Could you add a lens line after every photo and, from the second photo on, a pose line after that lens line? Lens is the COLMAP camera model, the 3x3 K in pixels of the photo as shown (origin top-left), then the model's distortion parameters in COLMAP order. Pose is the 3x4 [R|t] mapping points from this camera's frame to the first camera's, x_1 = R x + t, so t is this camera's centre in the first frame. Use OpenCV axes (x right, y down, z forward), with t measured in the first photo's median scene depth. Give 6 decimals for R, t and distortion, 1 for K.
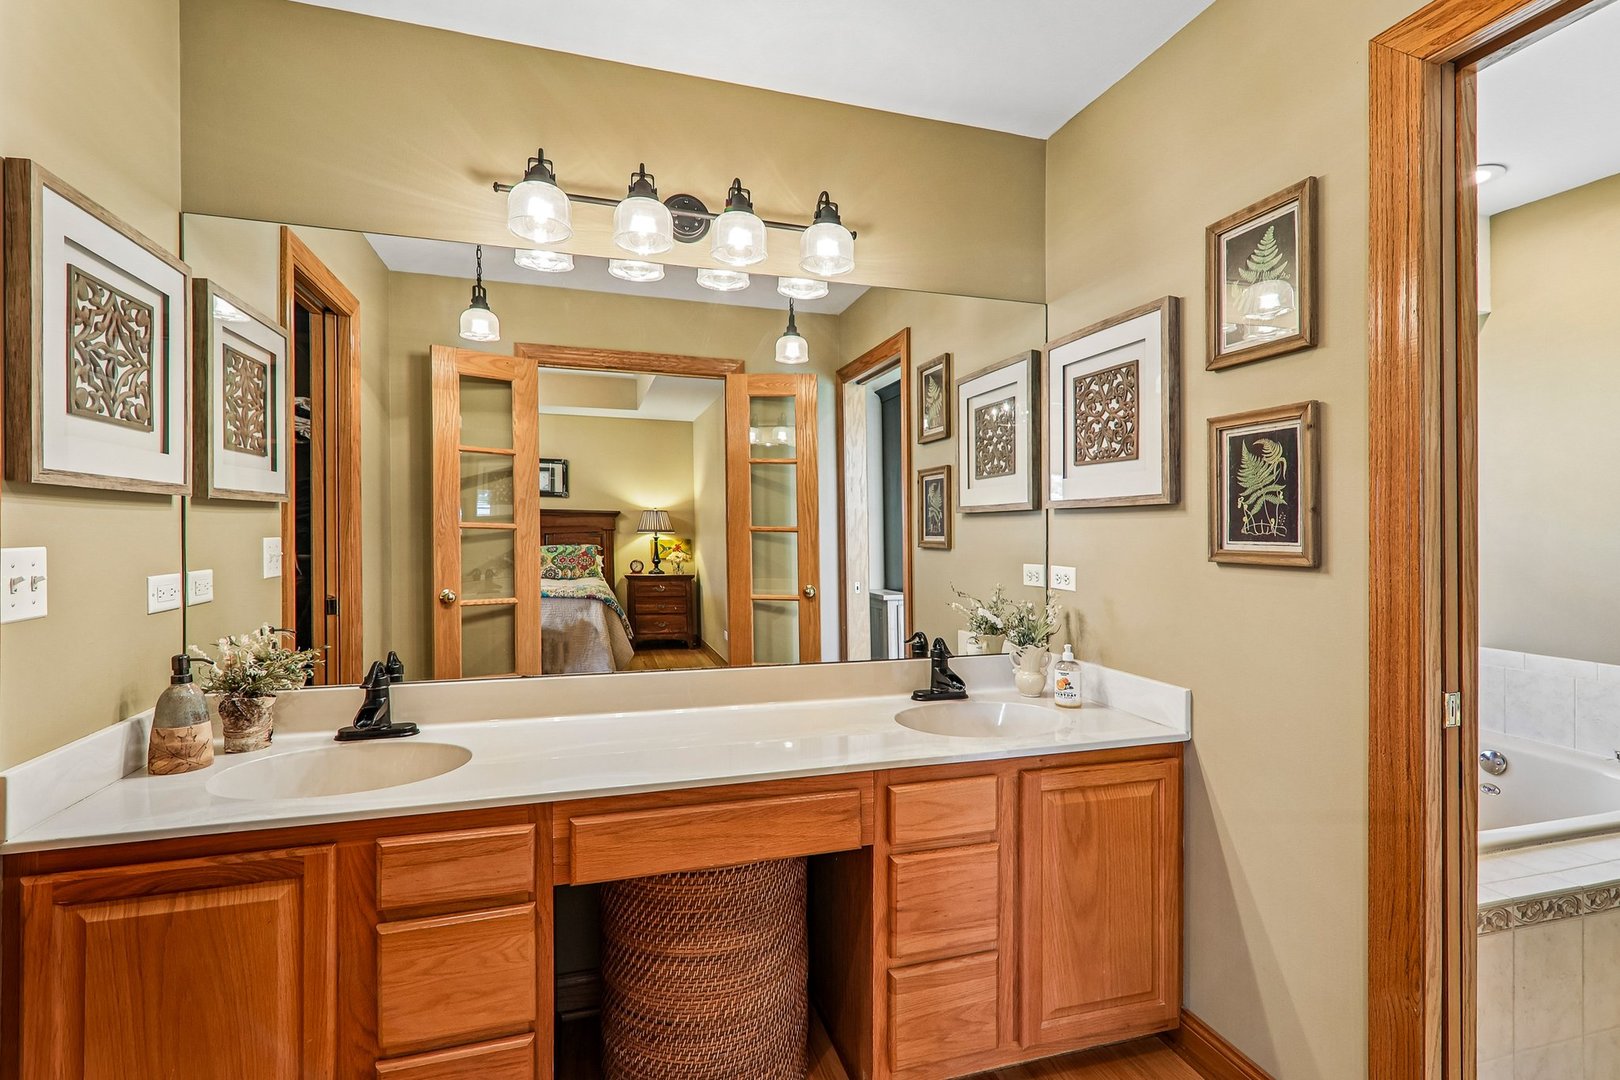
lens RADIAL K [[759.6, 0, 801.5], [0, 759.6, 531.1], [0, 0, 1]] dist [0.003047, -0.000612]
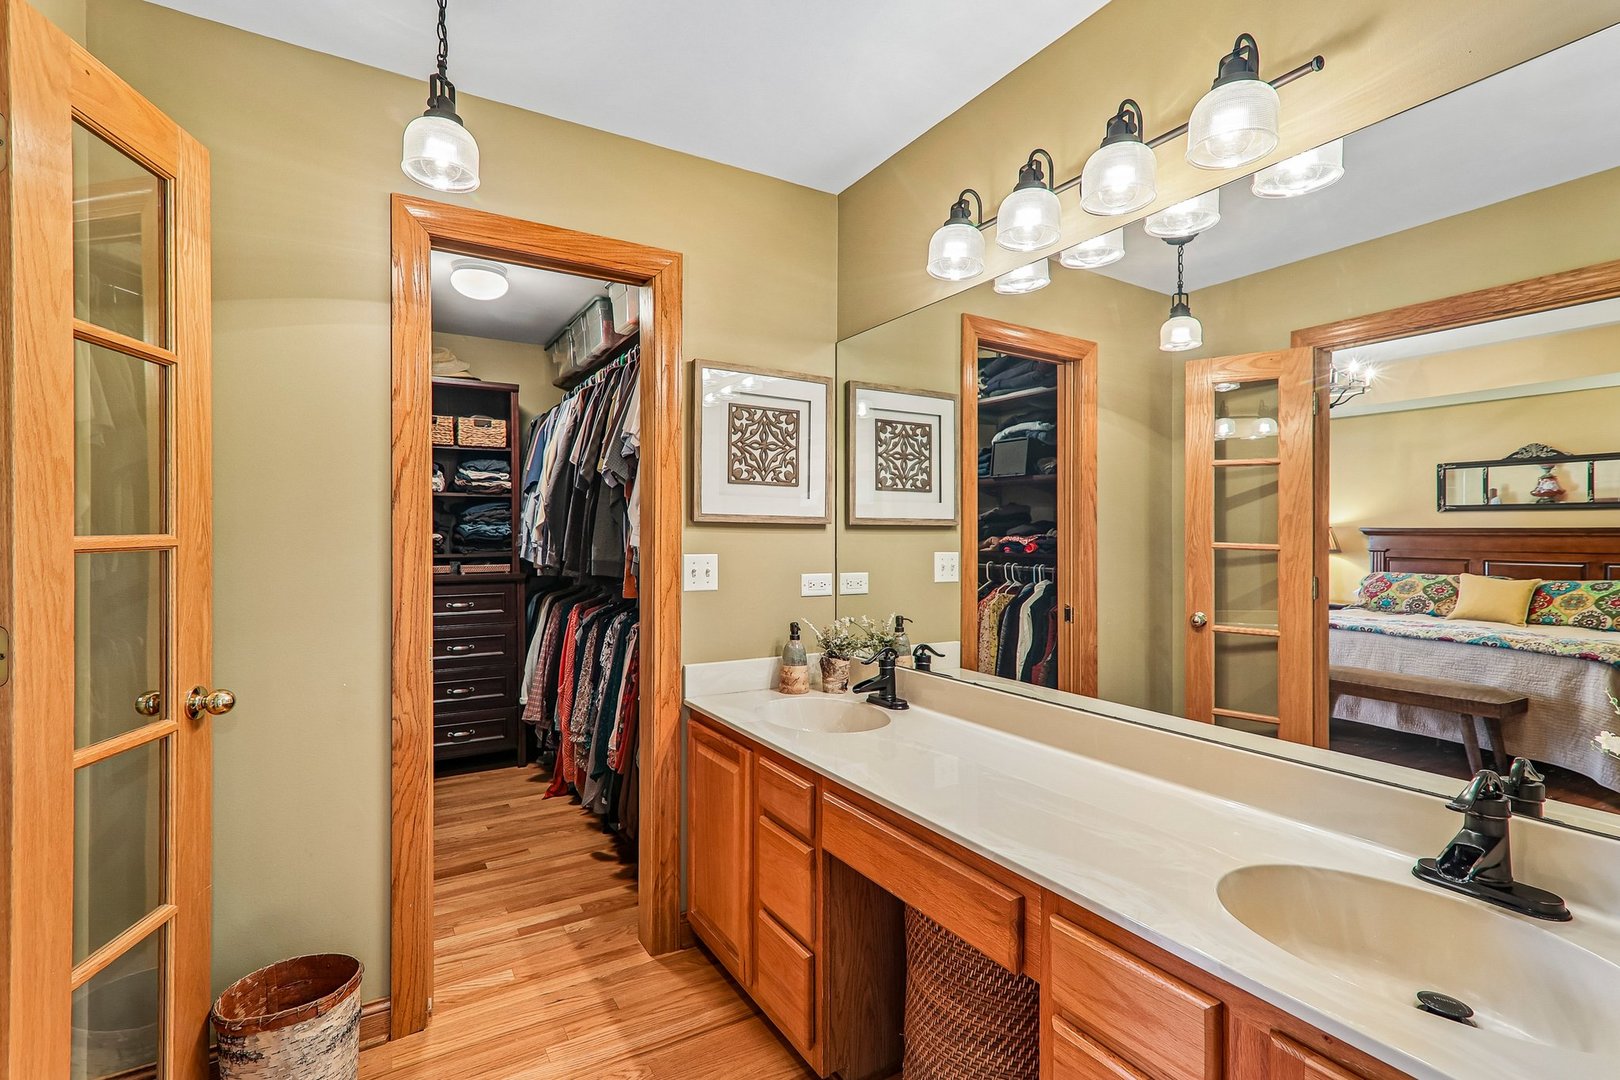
lens RADIAL K [[759.6, 0, 782.7], [0, 759.6, 541.6], [0, 0, 1]] dist [0.003047, -0.000612]
pose [[0.228064, -0.000788, -0.973646, 0.760159], [-0.013940, 0.999895, -0.004075, -0.003501], [0.973546, 0.014502, 0.228029, 0.602179]]
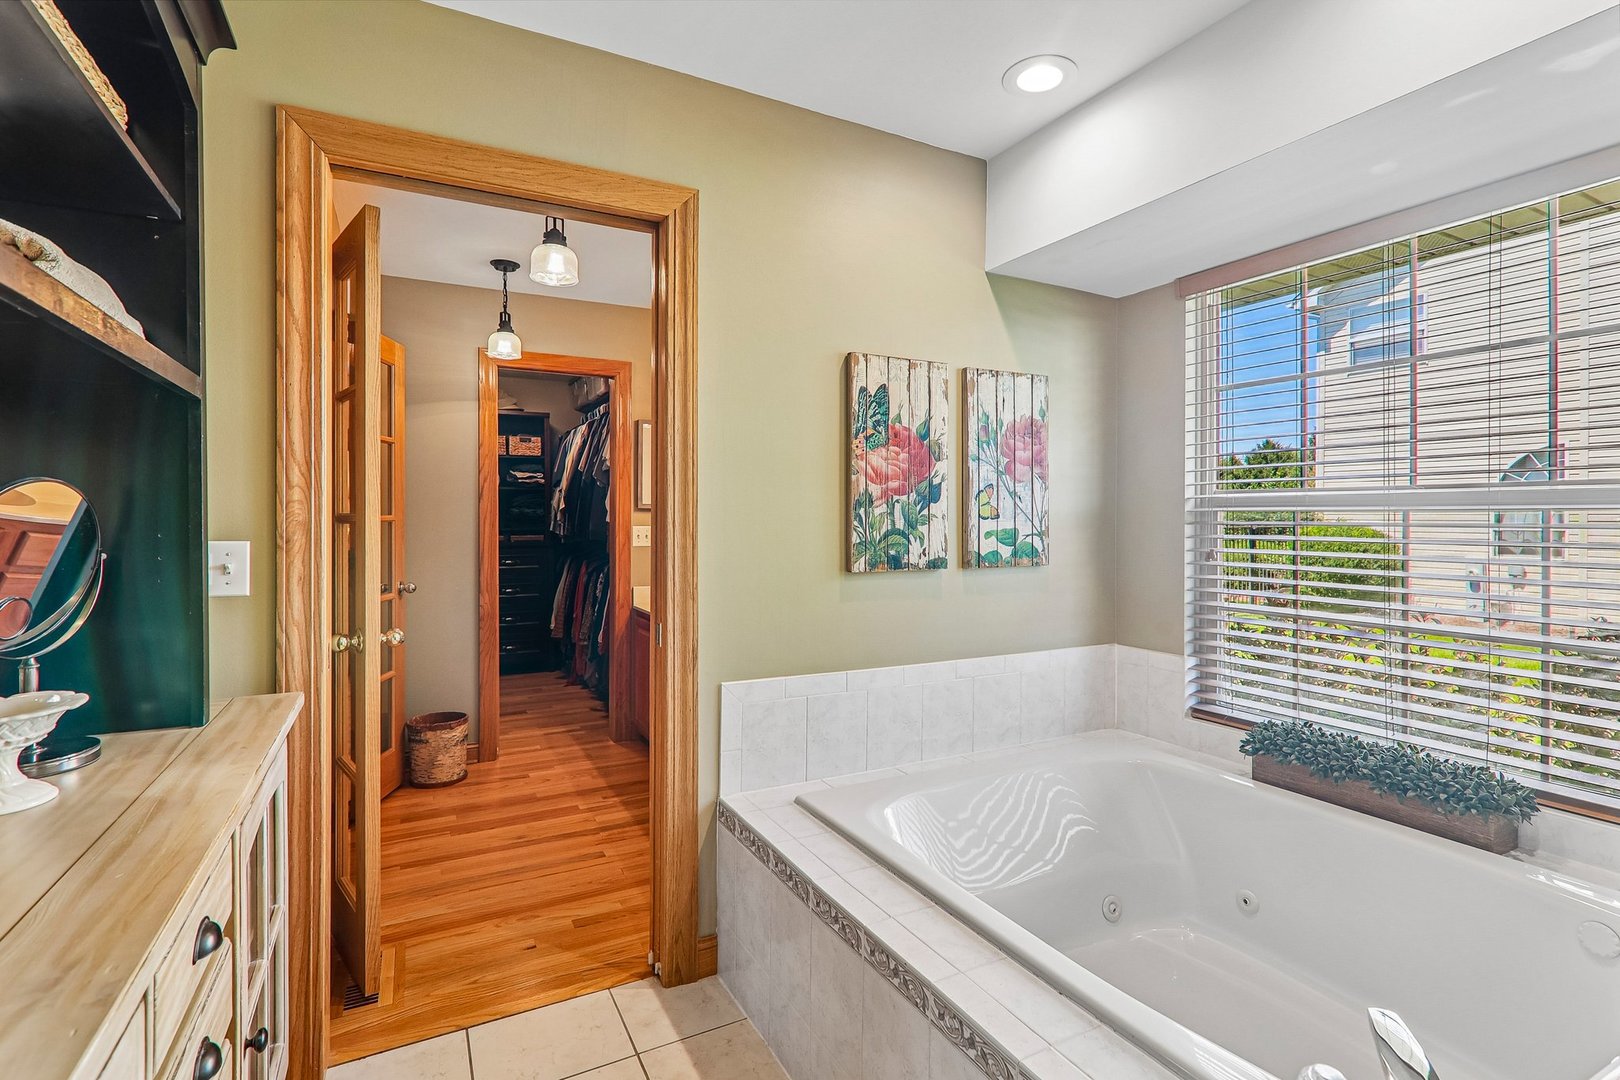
lens RADIAL K [[759.6, 0, 803.2], [0, 759.6, 525.4], [0, 0, 1]] dist [0.003047, -0.000612]
pose [[0.199297, 0.004322, -0.979930, 2.112954], [-0.014831, 0.999889, 0.001394, 0.003096], [0.979827, 0.014256, 0.199339, 0.818134]]
